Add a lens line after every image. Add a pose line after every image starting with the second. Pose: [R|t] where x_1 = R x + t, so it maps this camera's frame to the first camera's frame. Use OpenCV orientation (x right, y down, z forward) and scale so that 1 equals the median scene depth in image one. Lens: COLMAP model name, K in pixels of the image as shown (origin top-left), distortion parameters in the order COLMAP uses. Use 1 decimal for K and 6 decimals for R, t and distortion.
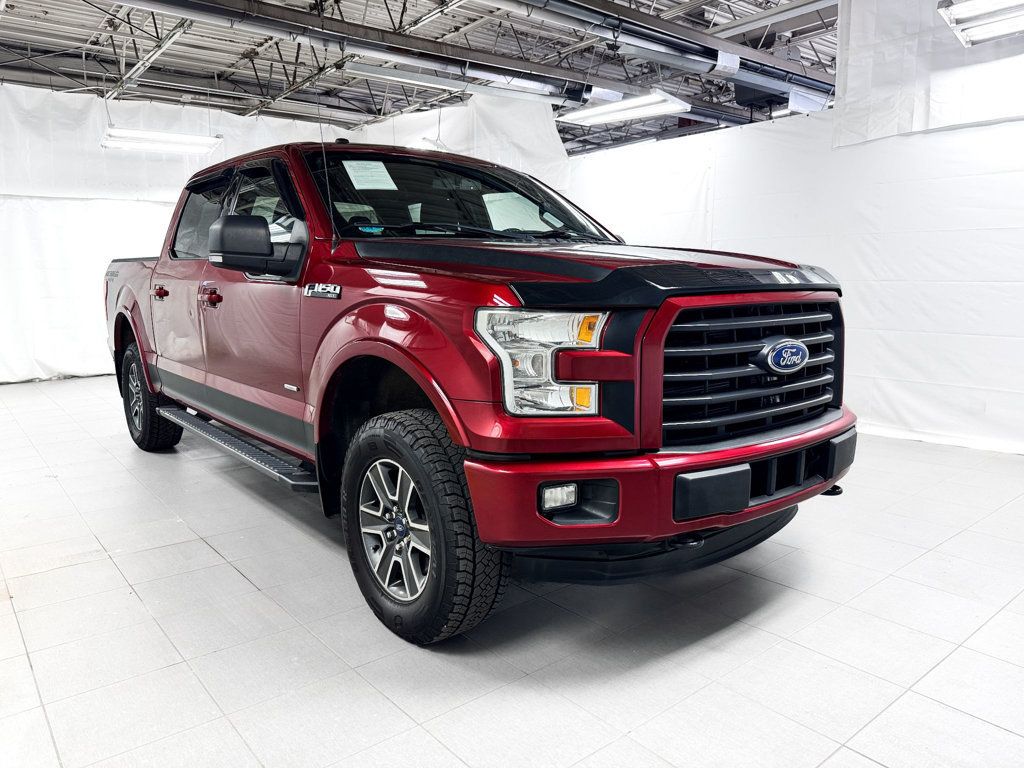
lens RADIAL K [[738.6, 0, 512.0], [0, 738.6, 384.0], [0, 0, 1]] dist [-0.002070, -0.002861]
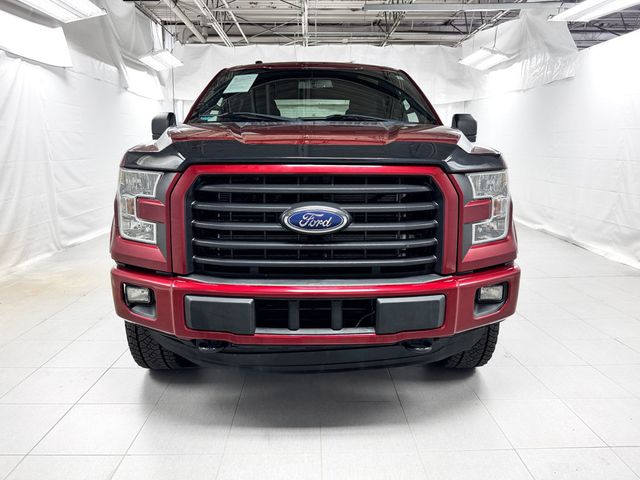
lens RADIAL K [[461.6, 0, 320.0], [0, 461.6, 240.0], [0, 0, 1]] dist [-0.002070, -0.002861]
pose [[0.786764, 0.130598, -0.603280, 0.833831], [-0.094964, 0.991335, 0.090757, -0.073101], [0.609905, -0.014115, 0.792348, 0.418049]]
